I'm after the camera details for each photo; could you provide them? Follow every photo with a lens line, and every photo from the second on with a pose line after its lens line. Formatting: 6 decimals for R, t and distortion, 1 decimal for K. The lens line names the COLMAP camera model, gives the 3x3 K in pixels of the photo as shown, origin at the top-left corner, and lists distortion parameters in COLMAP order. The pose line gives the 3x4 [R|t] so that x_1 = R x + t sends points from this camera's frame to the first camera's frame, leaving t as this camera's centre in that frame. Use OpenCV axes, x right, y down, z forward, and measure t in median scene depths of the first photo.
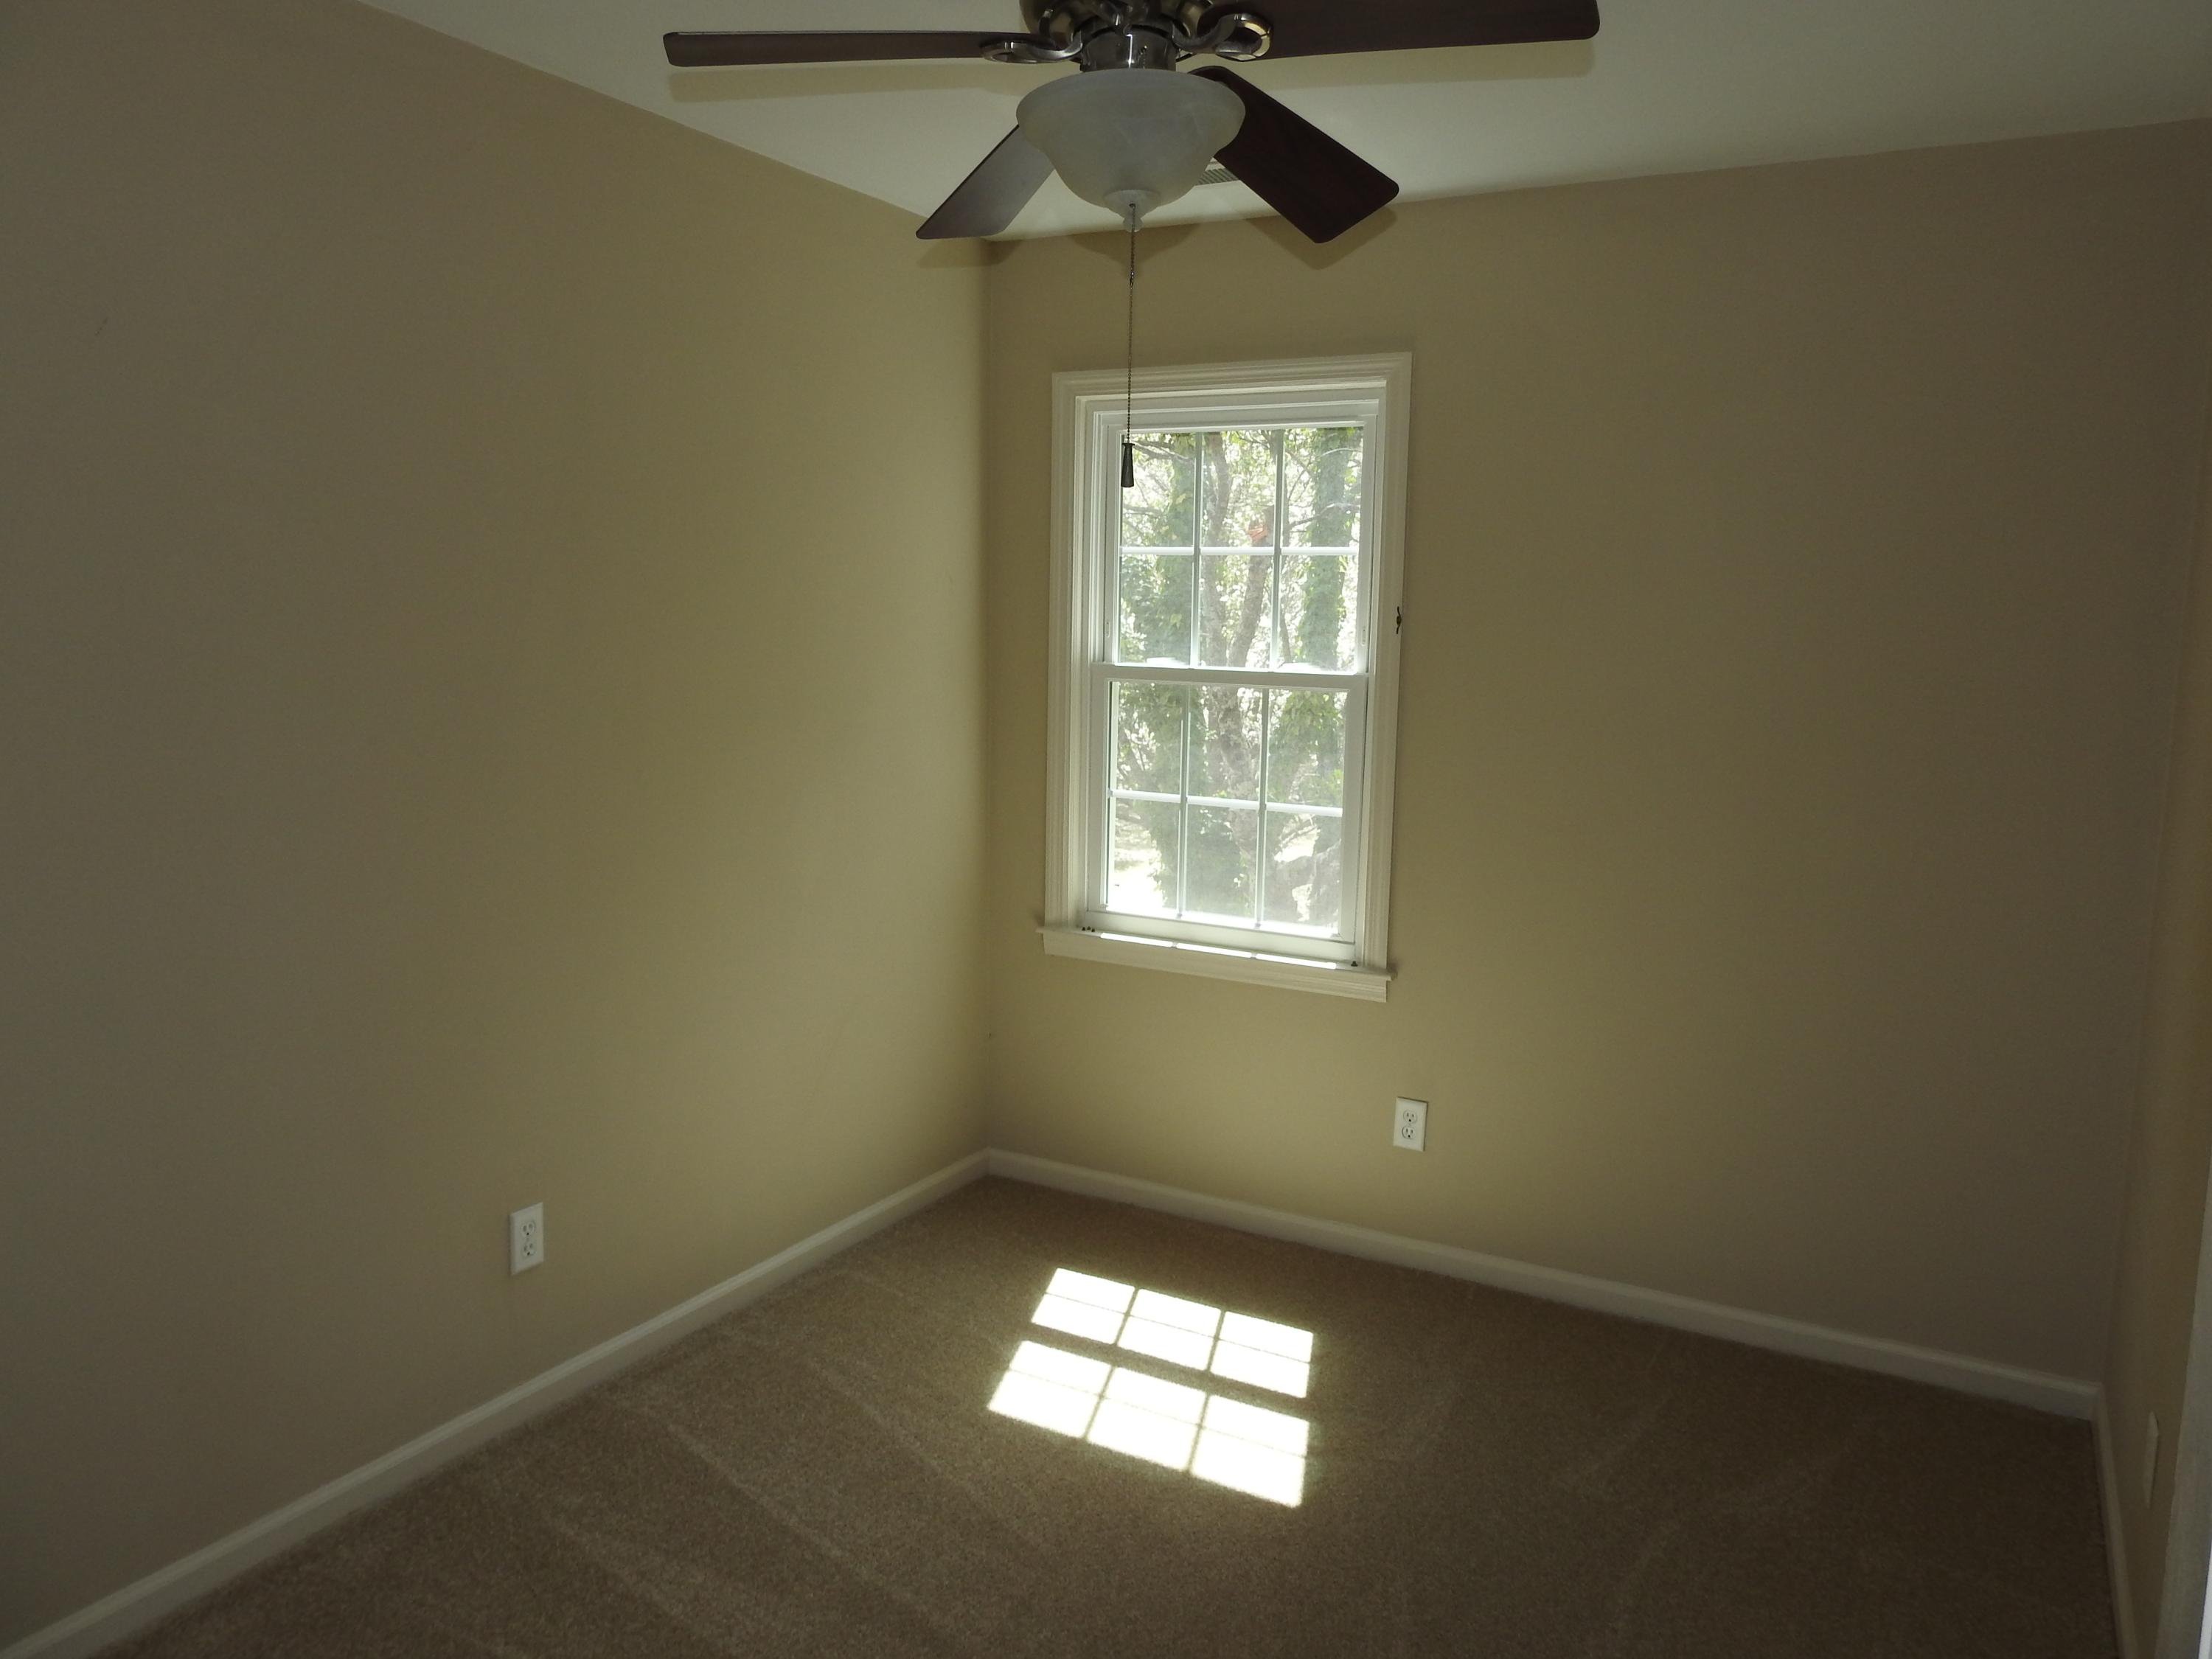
lens RADIAL K [[1630.9, 0, 1106.0], [0, 1630.9, 829.5], [0, 0, 1]] dist [-0.136997, 0.000290]
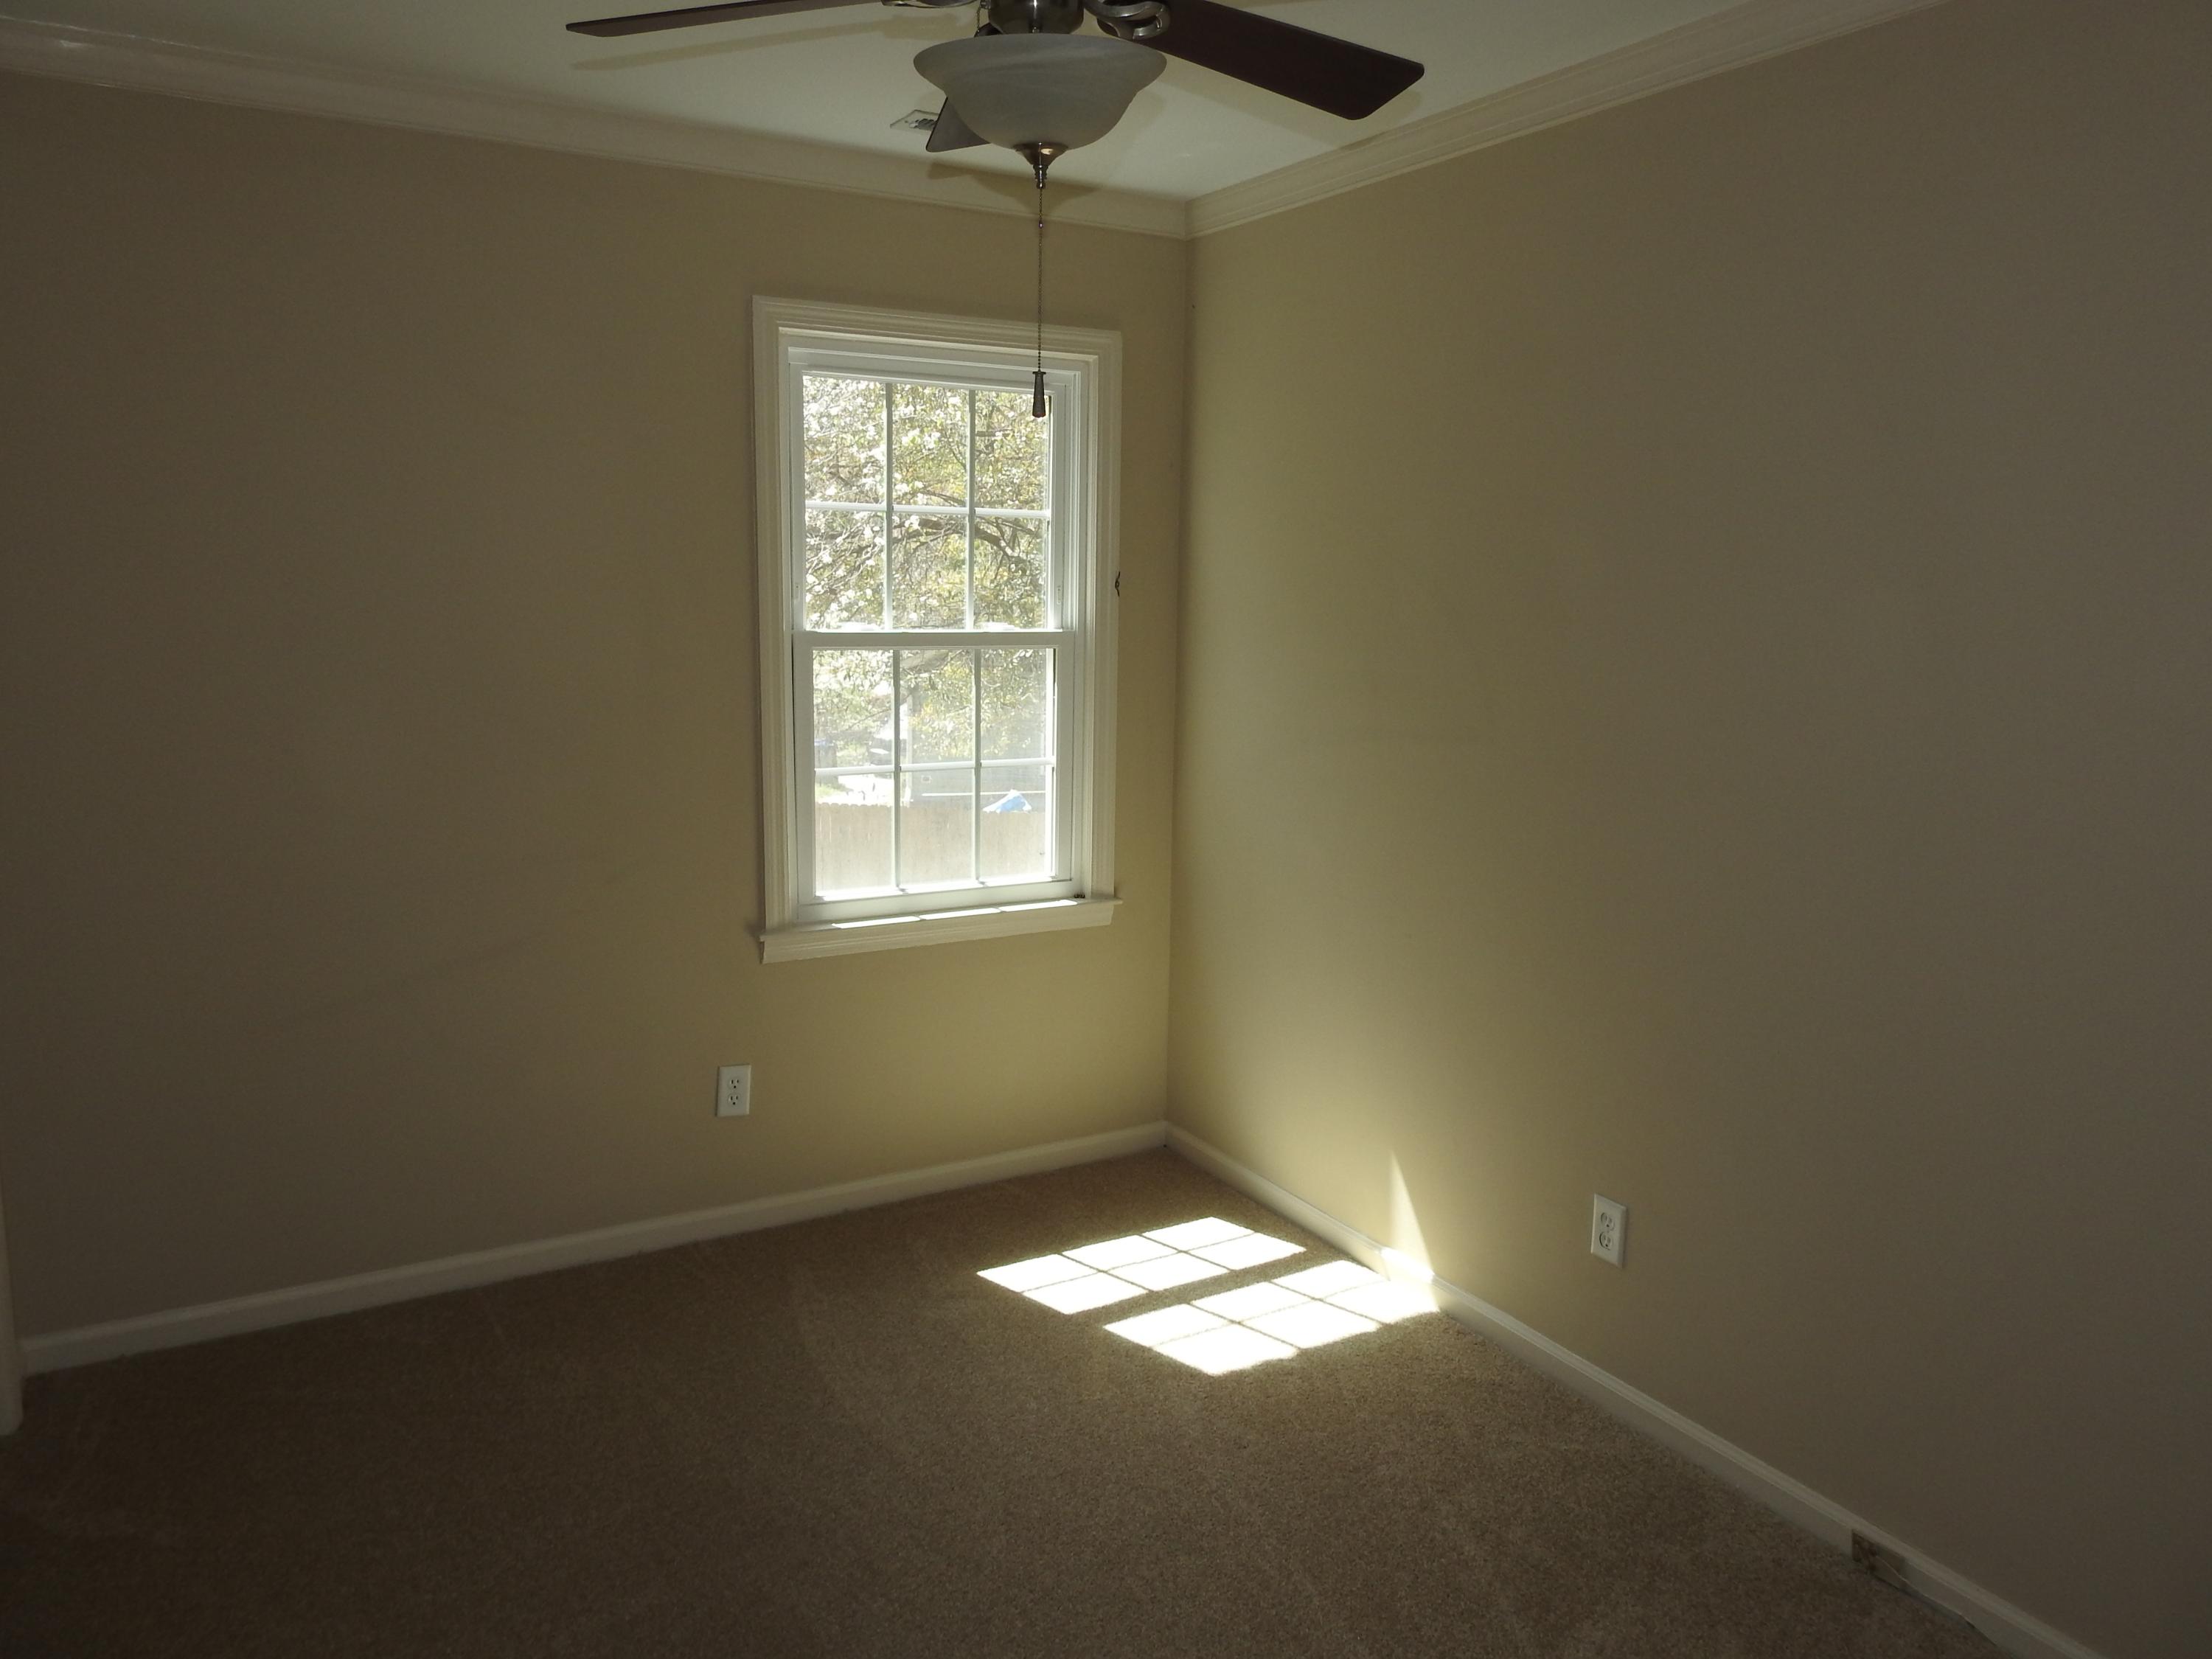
lens RADIAL K [[1619.3, 0, 1106.0], [0, 1619.3, 829.5], [0, 0, 1]] dist [0.001789, 0.000171]
pose [[0.480063, -0.148654, 0.864547, -0.777542], [0.113591, 0.987774, 0.106767, -0.076519], [-0.869848, 0.046950, 0.491080, 0.454119]]
